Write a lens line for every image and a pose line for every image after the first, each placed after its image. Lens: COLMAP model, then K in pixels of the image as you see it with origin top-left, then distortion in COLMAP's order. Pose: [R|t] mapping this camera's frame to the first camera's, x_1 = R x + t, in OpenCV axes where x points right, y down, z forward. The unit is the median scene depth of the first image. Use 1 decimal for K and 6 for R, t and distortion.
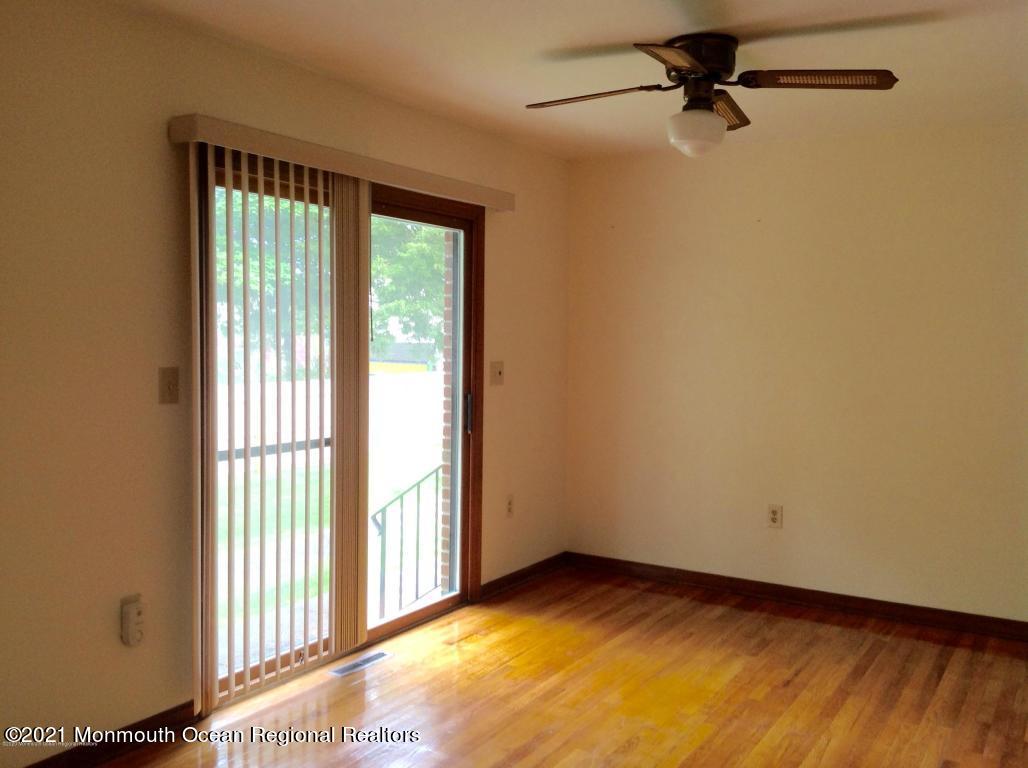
lens RADIAL K [[966.3, 0, 511.5], [0, 966.3, 378.4], [0, 0, 1]] dist [0.009853, 0.000000]
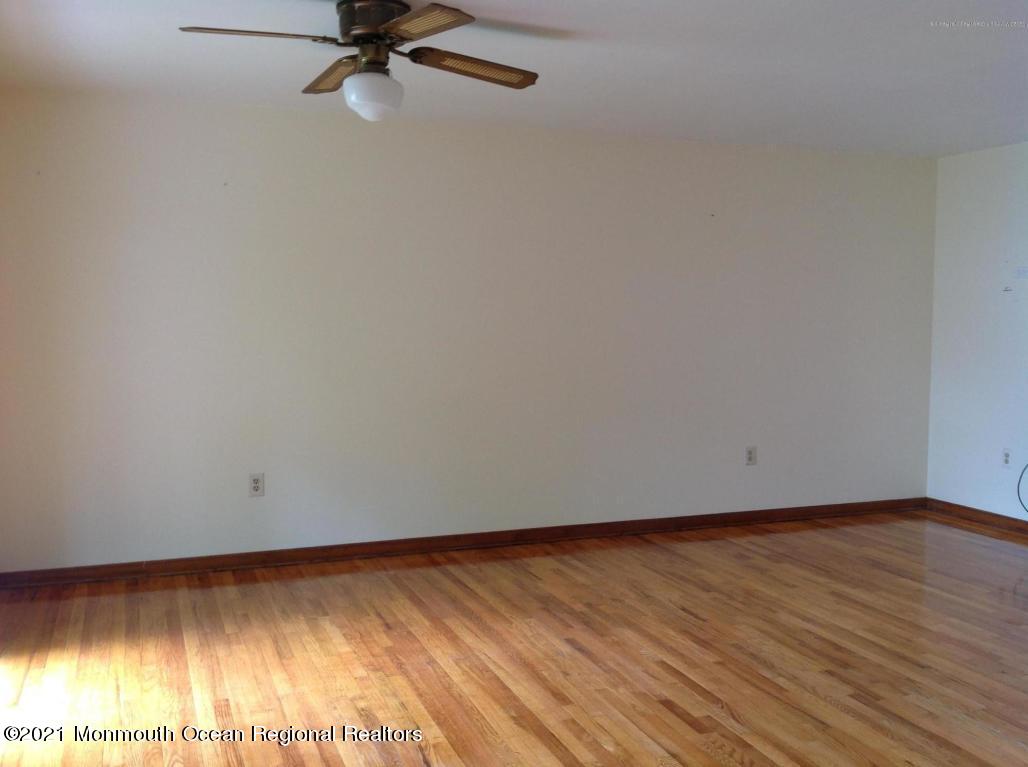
lens RADIAL K [[966.3, 0, 512.5], [0, 966.3, 388.9], [0, 0, 1]] dist [0.009853, 0.000000]
pose [[0.603626, -0.078014, 0.793441, -0.458840], [0.046069, 0.996951, 0.062976, -0.008816], [-0.795935, -0.001461, 0.605380, 0.239906]]
